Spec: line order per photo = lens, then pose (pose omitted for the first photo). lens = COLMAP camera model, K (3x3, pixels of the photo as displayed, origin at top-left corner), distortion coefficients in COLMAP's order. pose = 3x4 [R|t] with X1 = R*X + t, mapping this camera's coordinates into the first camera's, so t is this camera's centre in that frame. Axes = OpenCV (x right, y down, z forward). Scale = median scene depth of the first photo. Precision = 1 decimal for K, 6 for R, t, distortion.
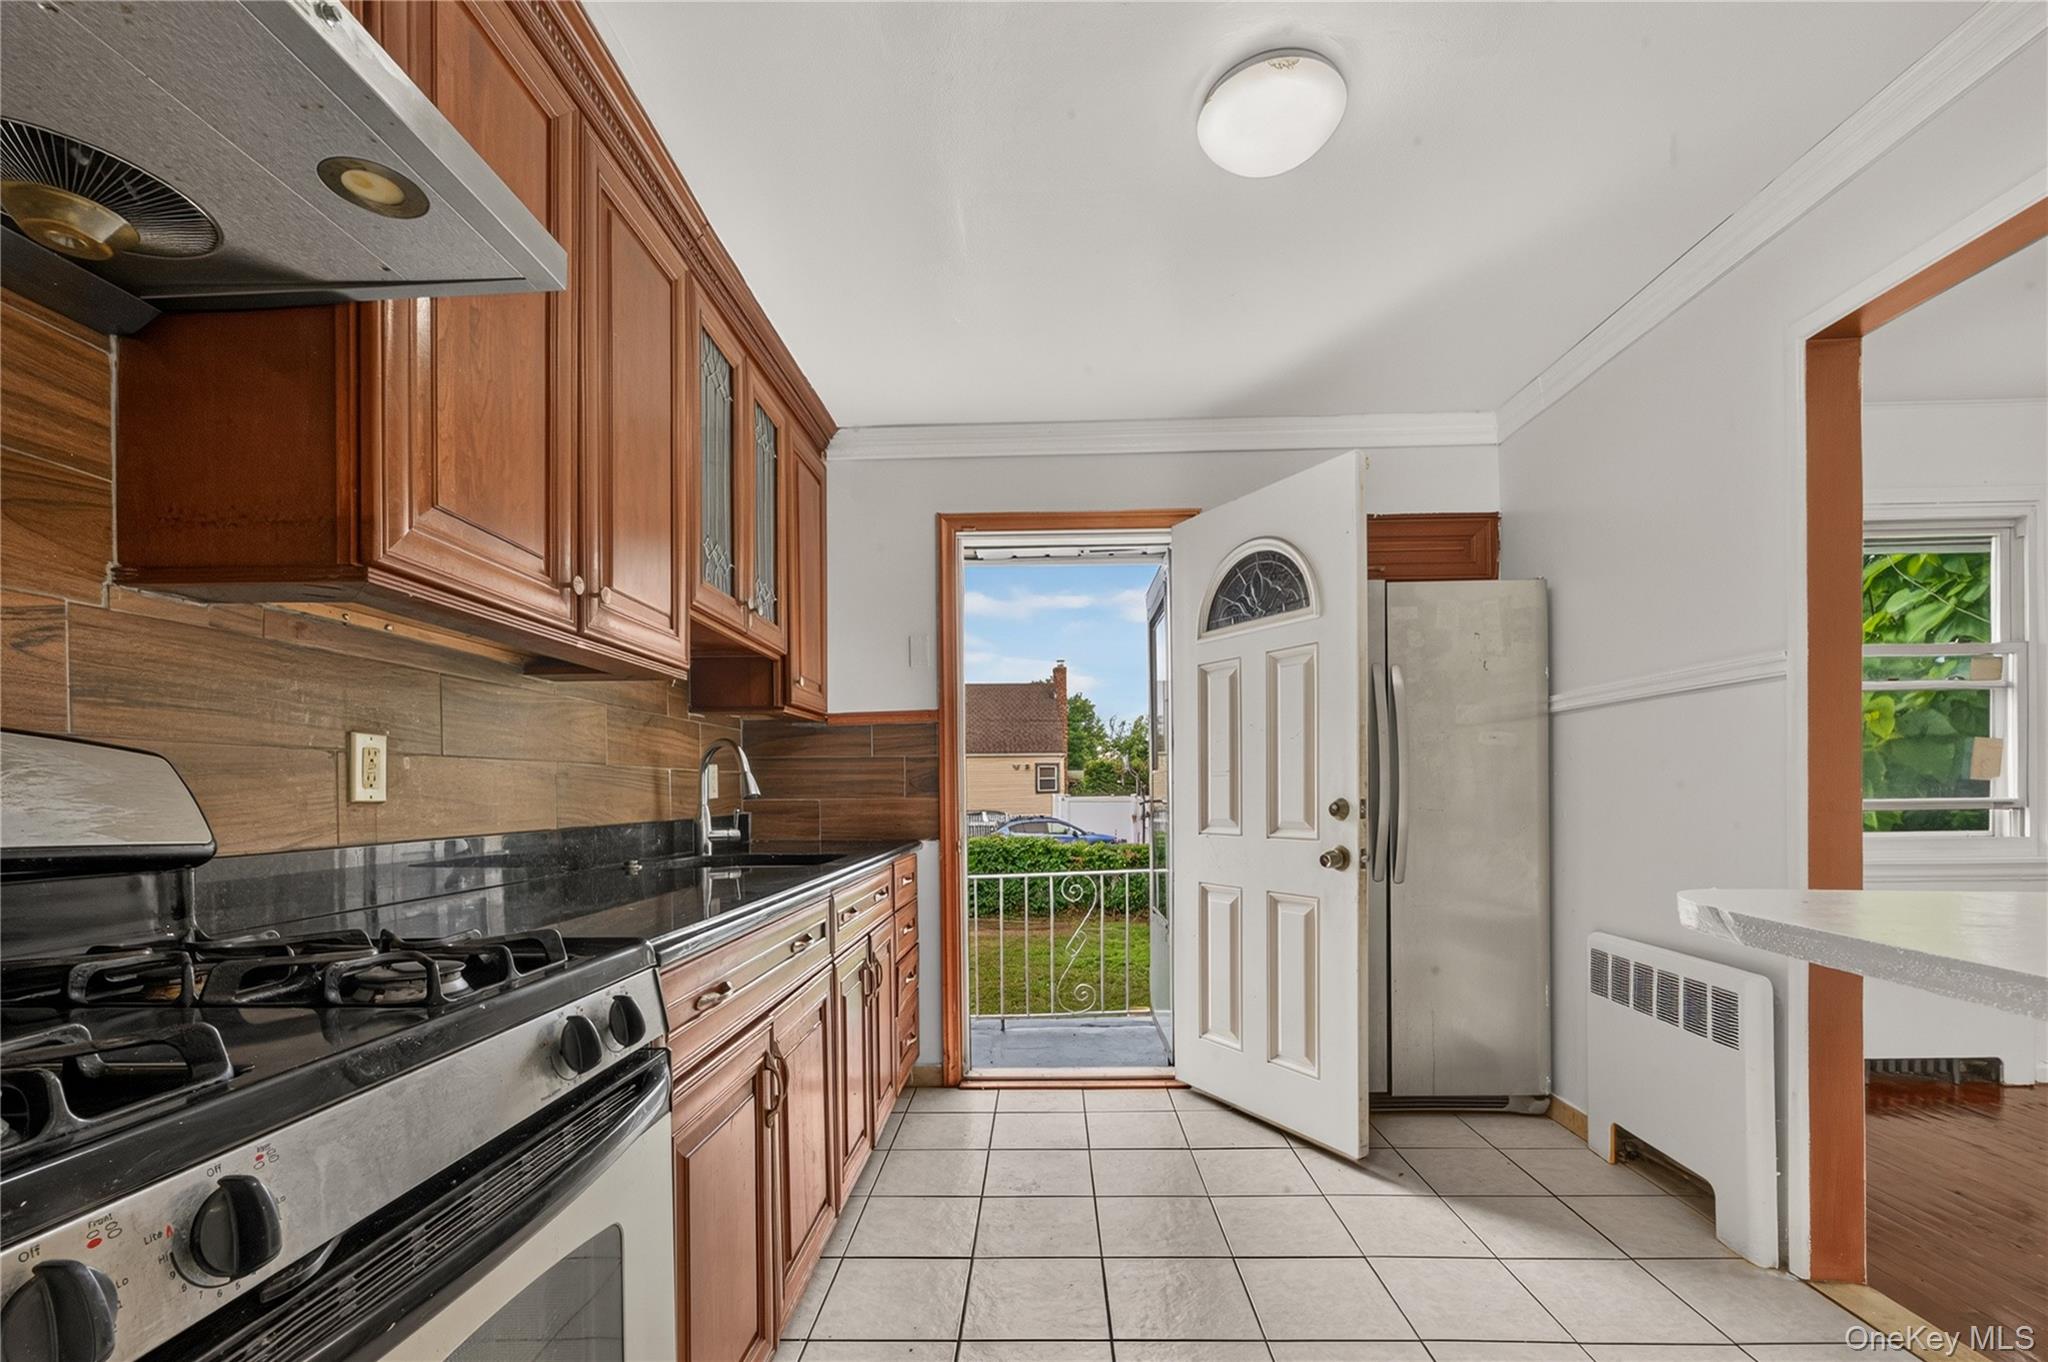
lens RADIAL K [[876.2, 0, 1031.5], [0, 876.2, 794.5], [0, 0, 1]] dist [-0.000114, -0.000079]
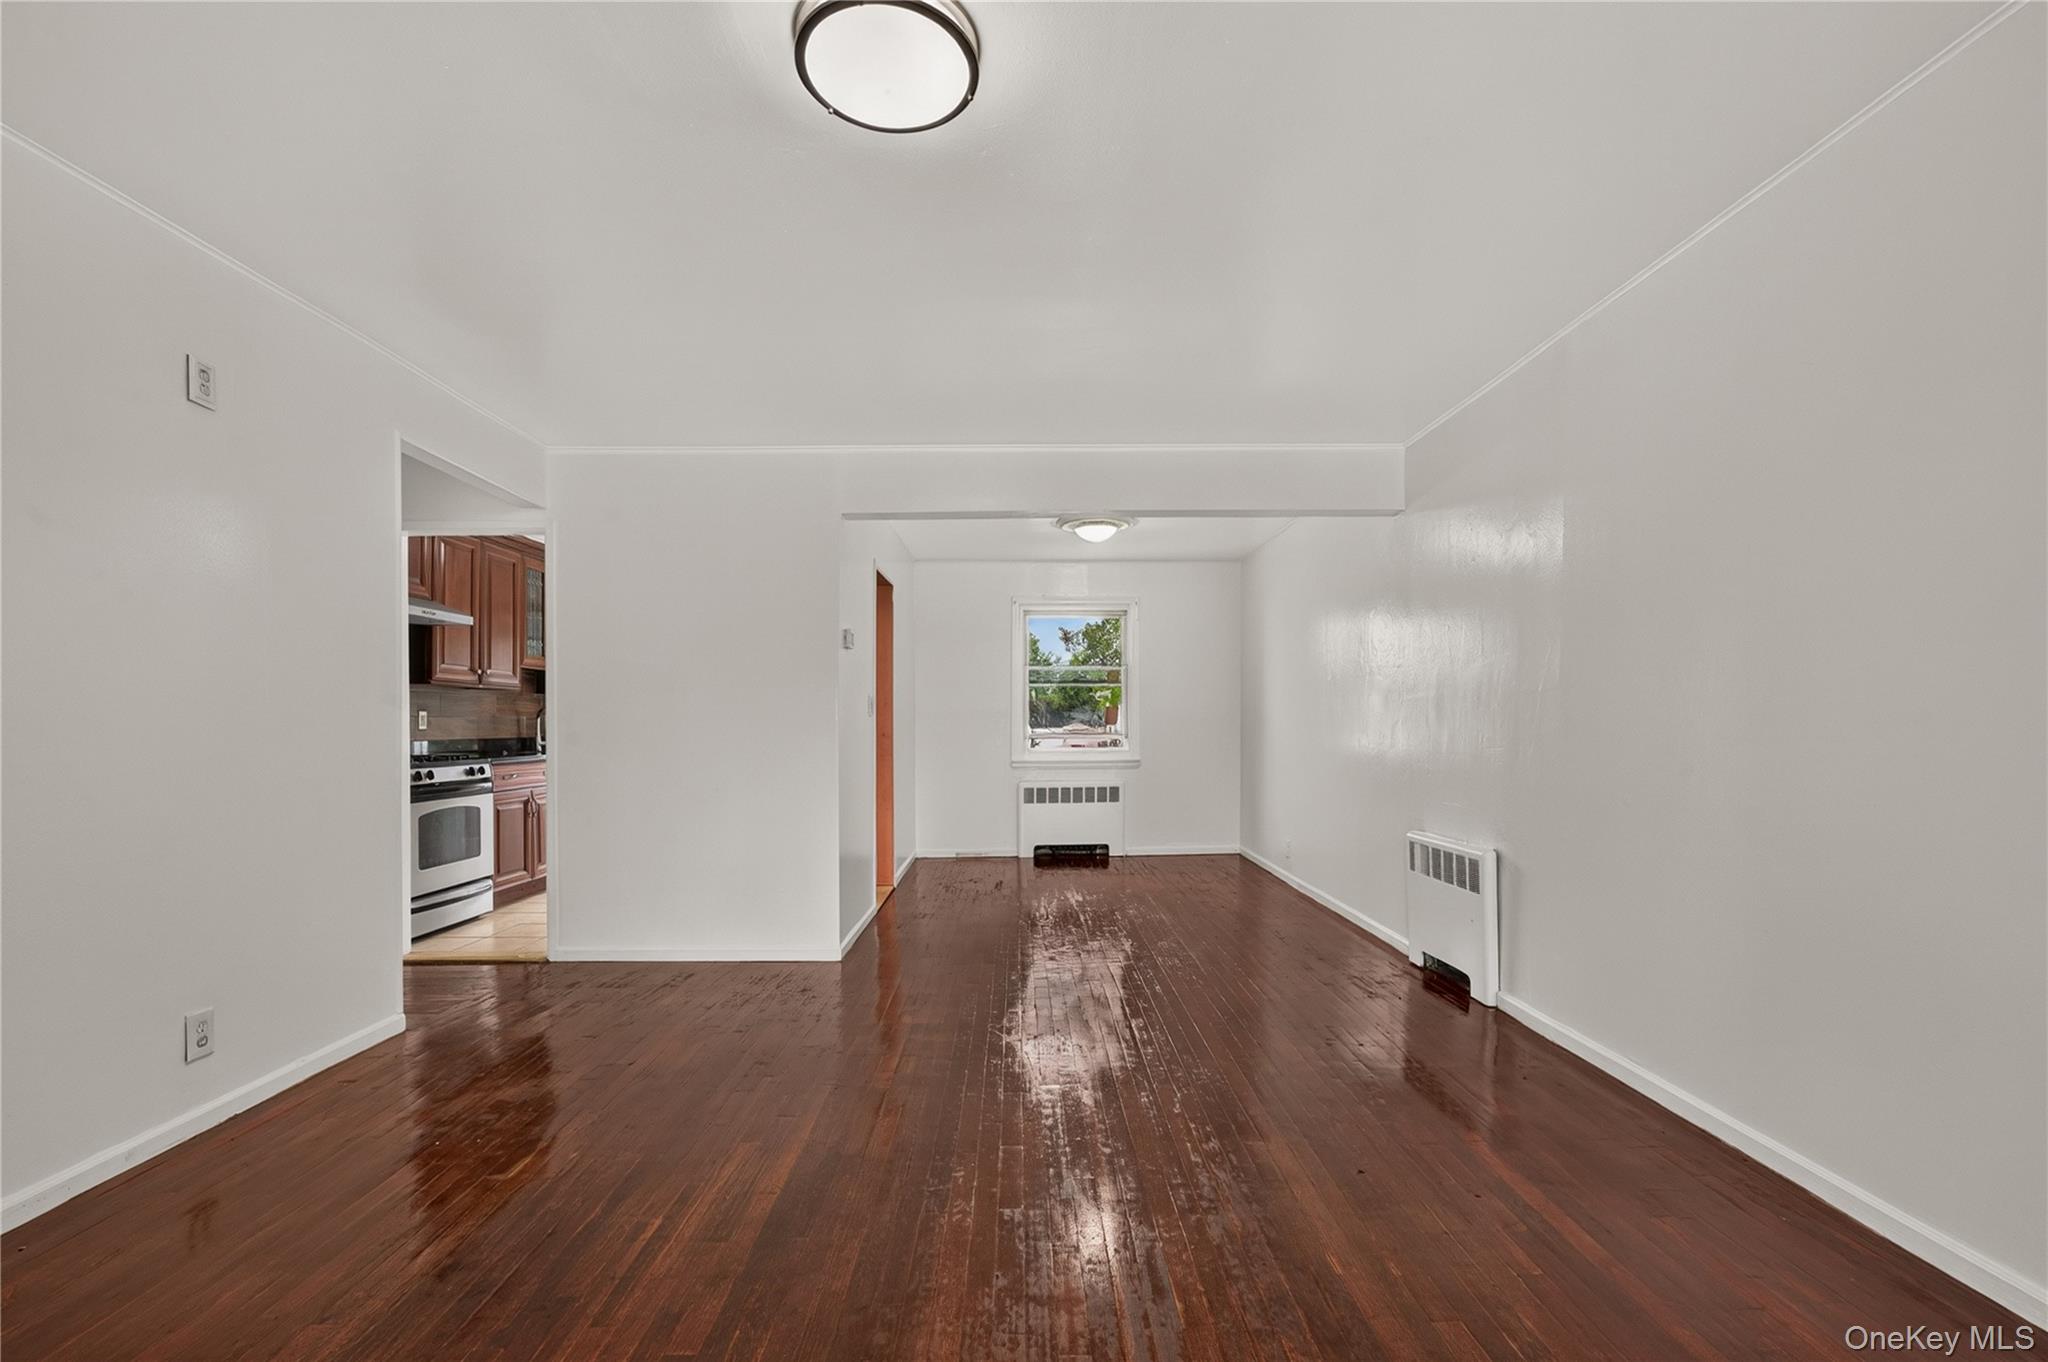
lens RADIAL K [[900.5, 0, 1019.0], [0, 900.5, 722.1], [0, 0, 1]] dist [-0.000913, -0.000094]
pose [[0.999750, 0.006935, 0.021276, 1.190438], [-0.006854, 0.999969, -0.003908, -0.017526], [-0.021302, 0.003761, 0.999766, -2.017207]]
